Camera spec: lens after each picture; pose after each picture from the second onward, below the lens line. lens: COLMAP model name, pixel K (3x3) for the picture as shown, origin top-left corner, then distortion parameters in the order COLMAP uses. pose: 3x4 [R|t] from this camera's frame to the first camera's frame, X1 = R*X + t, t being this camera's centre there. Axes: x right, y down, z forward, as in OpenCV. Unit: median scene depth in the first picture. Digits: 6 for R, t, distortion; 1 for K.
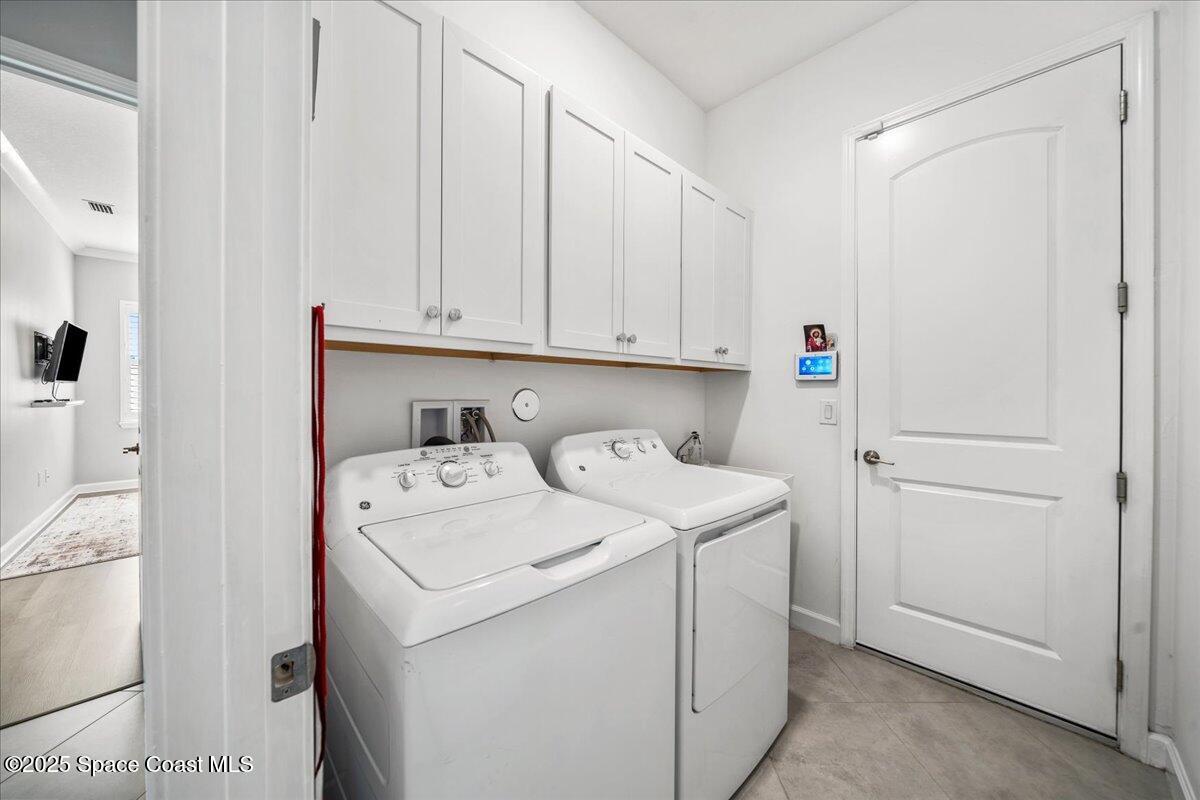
lens RADIAL K [[428.5, 0, 600.3], [0, 428.5, 396.1], [0, 0, 1]] dist [0.000141, 0.000015]
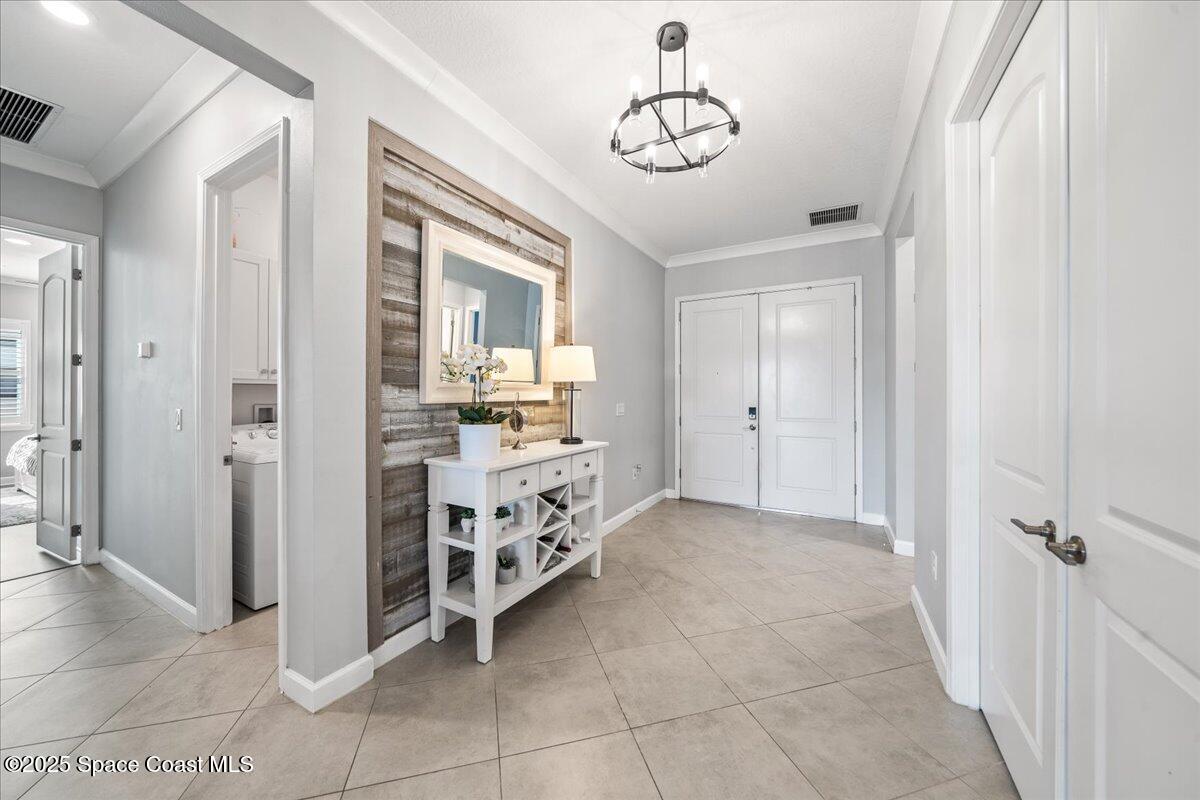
lens RADIAL K [[413.8, 0, 600.4], [0, 413.8, 394.9], [0, 0, 1]] dist [0.001069, 0.000022]
pose [[0.955414, -0.003167, 0.295251, 0.780912], [0.005555, 0.999958, -0.007251, -0.017240], [-0.295216, 0.008568, 0.955392, -1.917515]]
